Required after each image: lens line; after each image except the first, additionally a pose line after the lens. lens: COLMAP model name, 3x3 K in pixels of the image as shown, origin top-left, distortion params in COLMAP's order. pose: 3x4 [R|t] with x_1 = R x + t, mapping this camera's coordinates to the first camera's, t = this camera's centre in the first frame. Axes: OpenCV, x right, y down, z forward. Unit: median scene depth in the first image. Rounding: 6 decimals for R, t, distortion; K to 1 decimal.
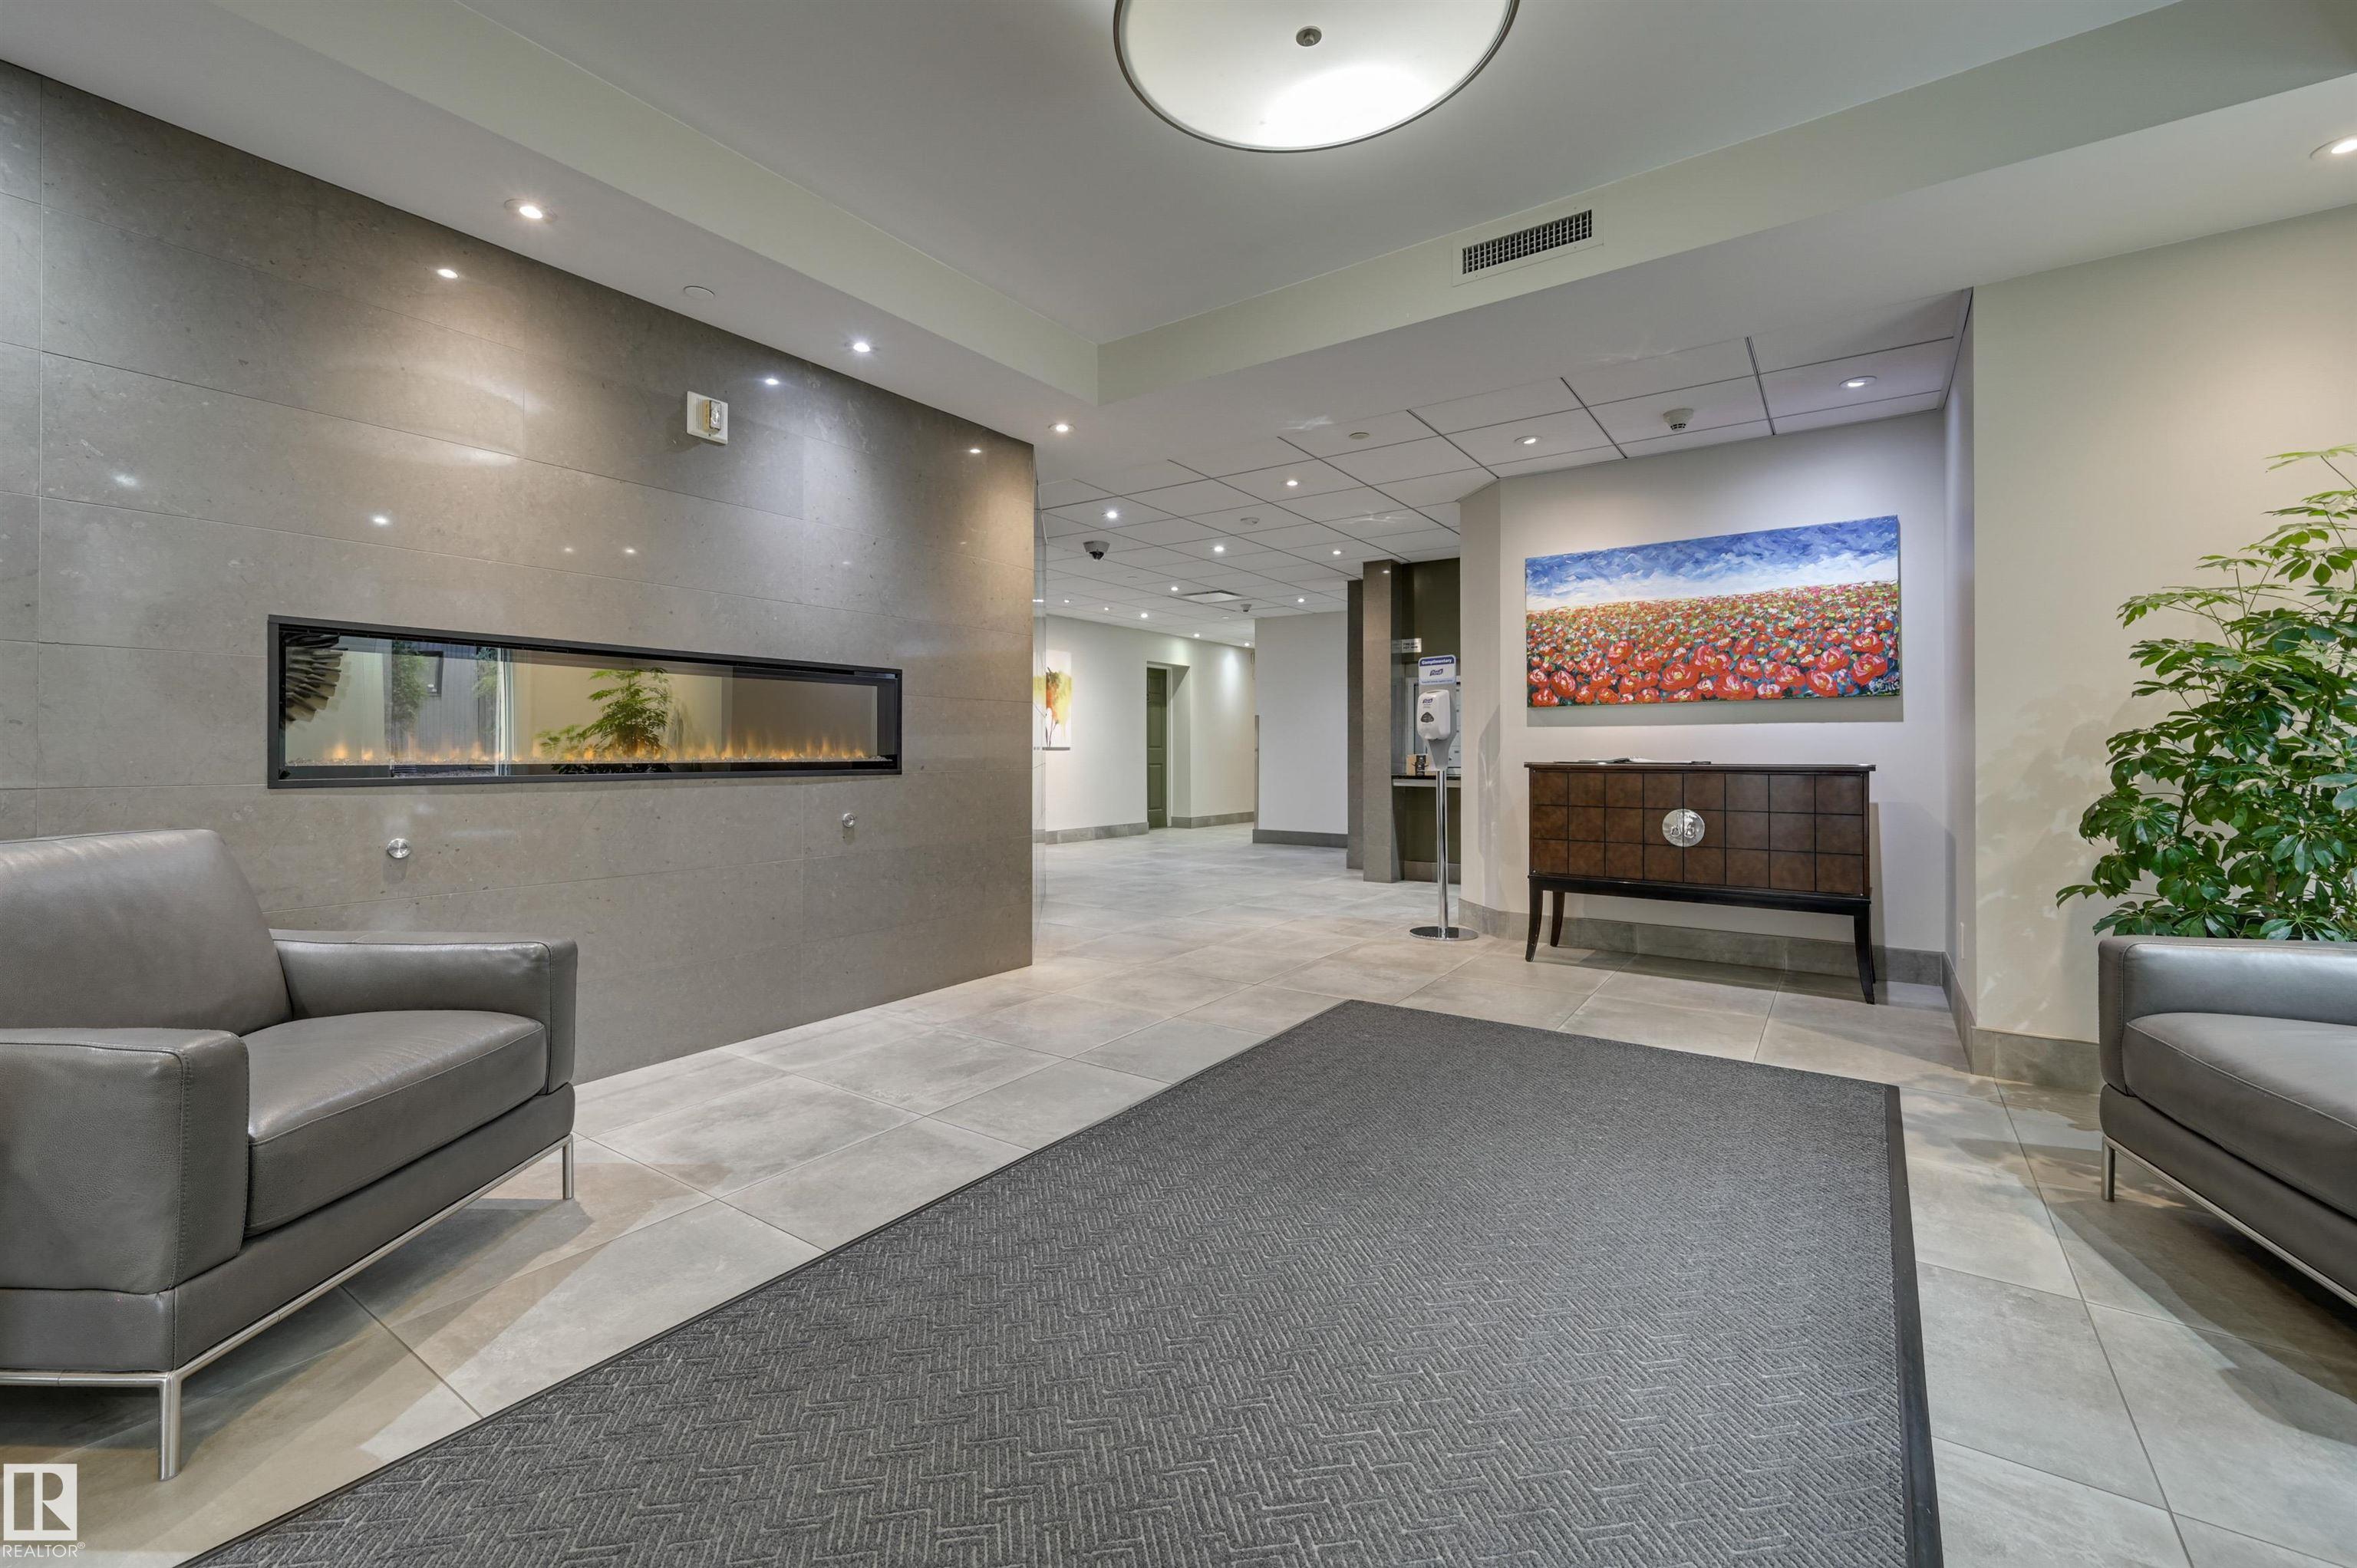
lens RADIAL K [[1038.4, 0, 1163.5], [0, 1038.4, 762.6], [0, 0, 1]] dist [0.000481, 0.000388]
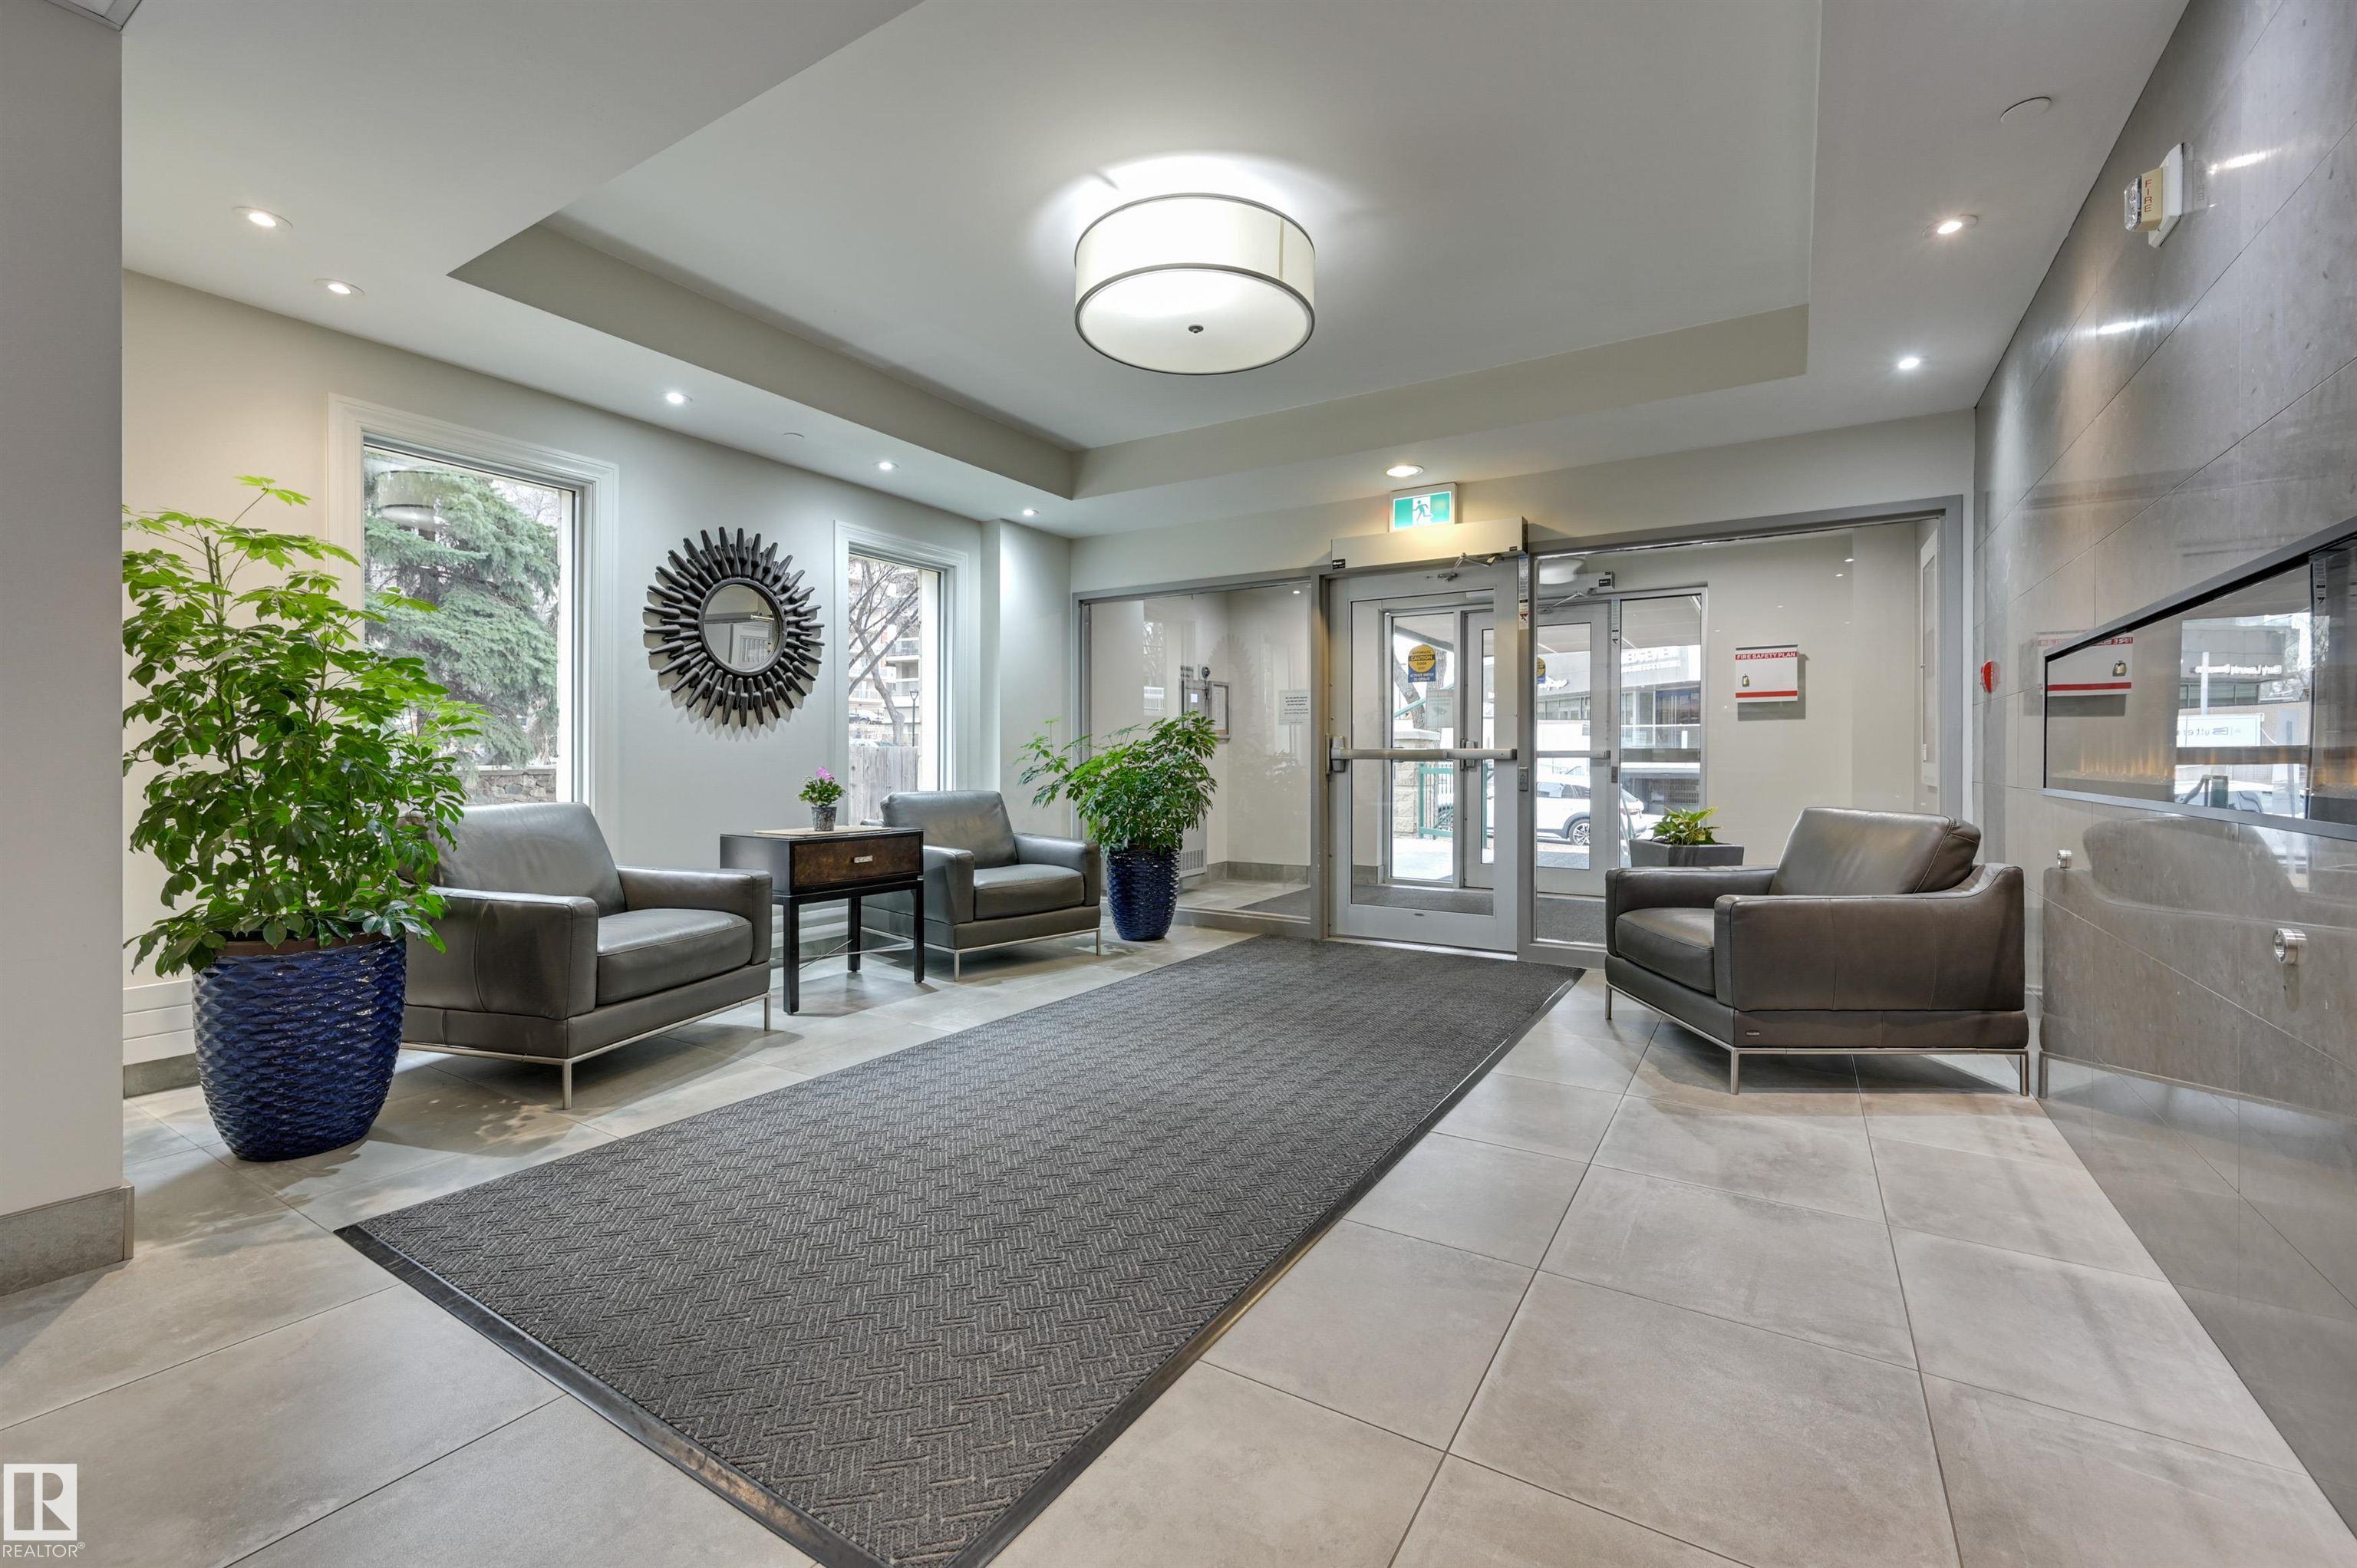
lens RADIAL K [[1038.4, 0, 1163.5], [0, 1038.4, 762.6], [0, 0, 1]] dist [0.000481, 0.000388]
pose [[-0.999328, -0.002404, -0.036579, 0.195150], [-0.002893, 0.999907, 0.013336, -0.024843], [0.036544, 0.013432, -0.999242, 2.064395]]
